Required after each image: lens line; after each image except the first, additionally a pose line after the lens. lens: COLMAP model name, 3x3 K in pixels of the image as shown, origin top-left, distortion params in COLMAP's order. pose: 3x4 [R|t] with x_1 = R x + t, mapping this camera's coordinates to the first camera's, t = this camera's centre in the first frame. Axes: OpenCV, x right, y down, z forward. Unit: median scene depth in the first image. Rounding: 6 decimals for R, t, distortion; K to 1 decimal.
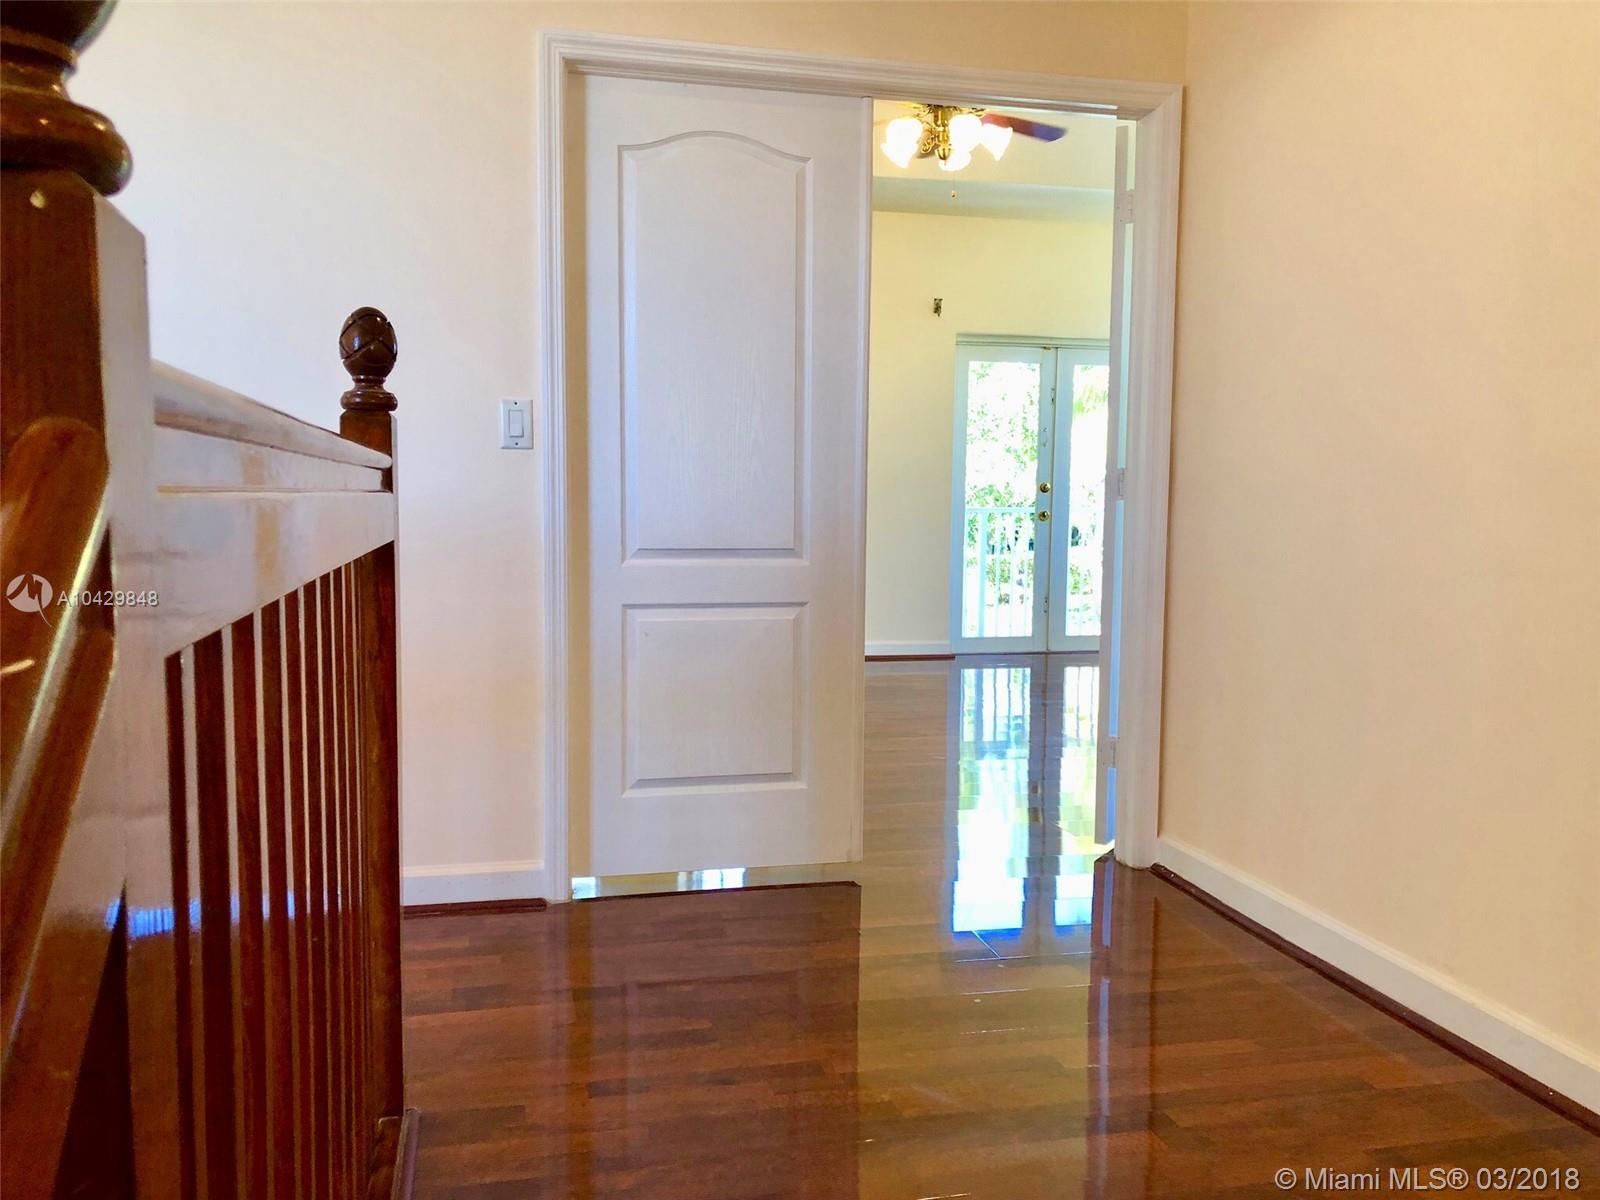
lens RADIAL K [[1286.1, 0, 804.3], [0, 1286.1, 620.6], [0, 0, 1]] dist [0.004466, -0.002147]
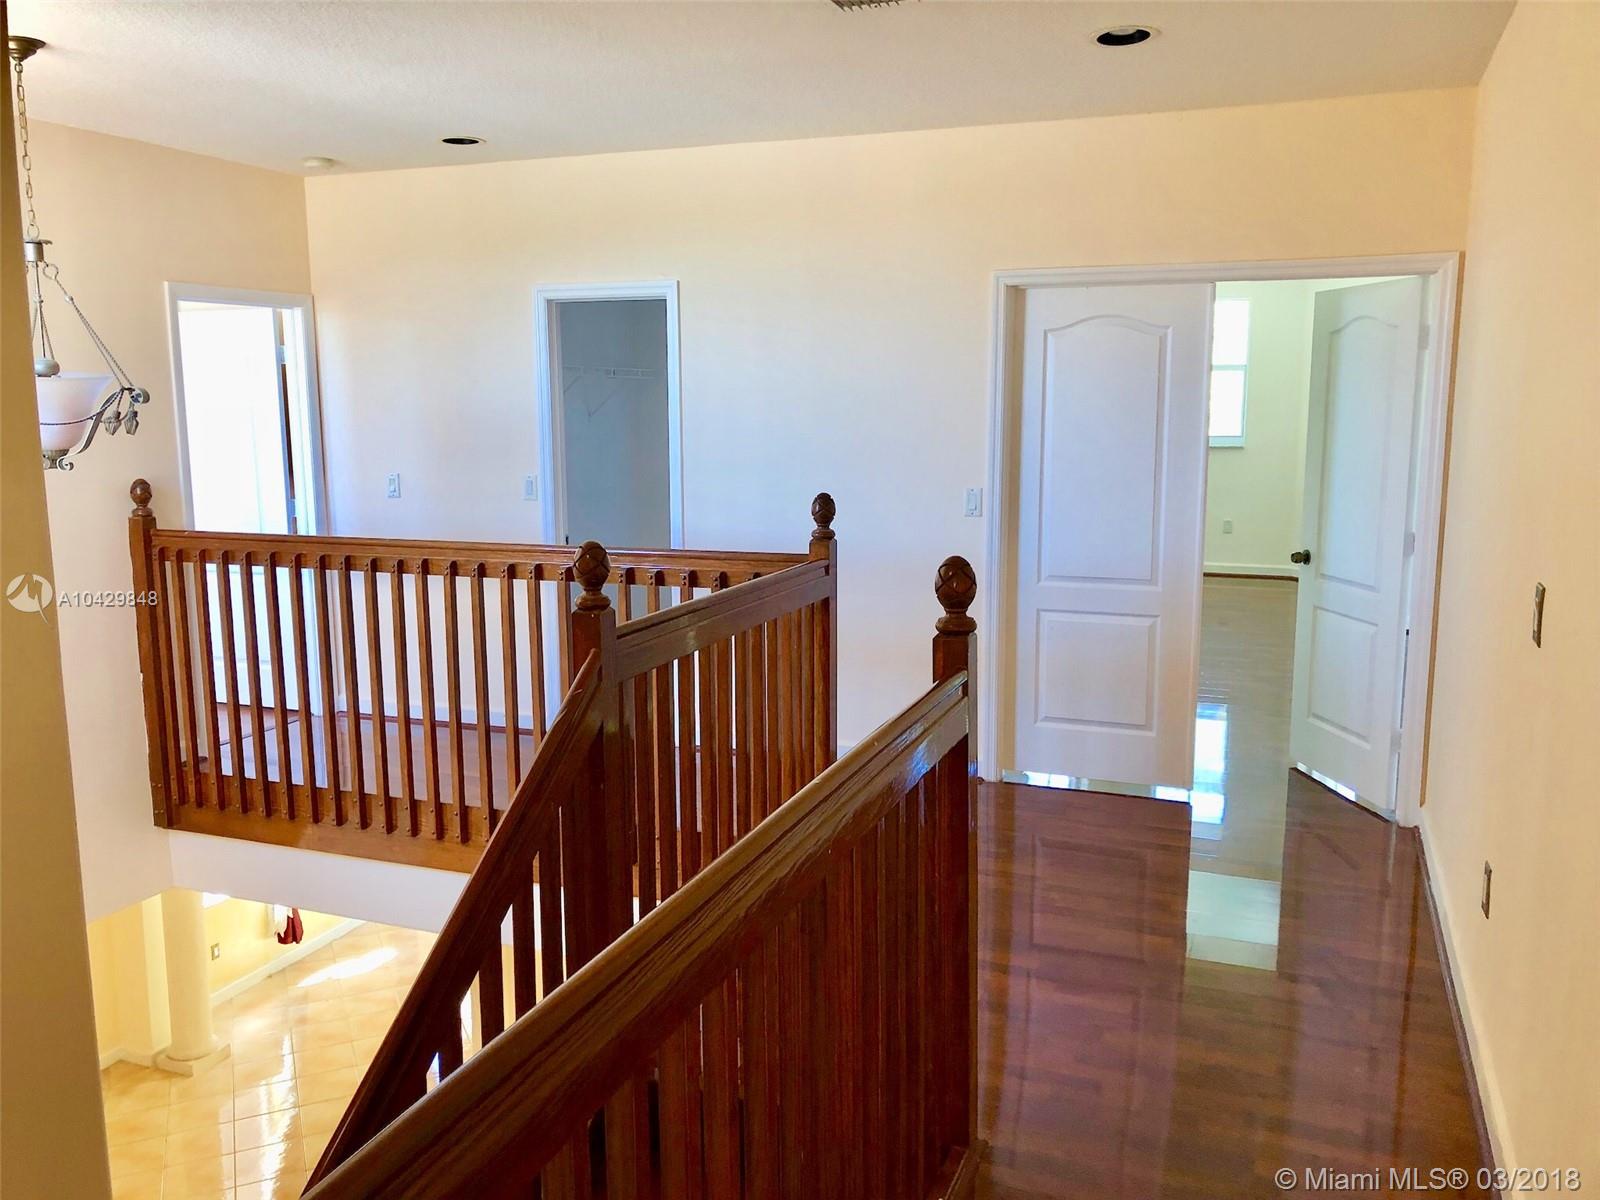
lens RADIAL K [[1301.4, 0, 800.0], [0, 1301.4, 600.0], [0, 0, 1]] dist [0.011160, -0.003452]
pose [[0.817264, 0.077178, -0.571072, 0.562827], [-0.043170, 0.996406, 0.072880, -0.132812], [0.574644, -0.034909, 0.817659, -0.530644]]
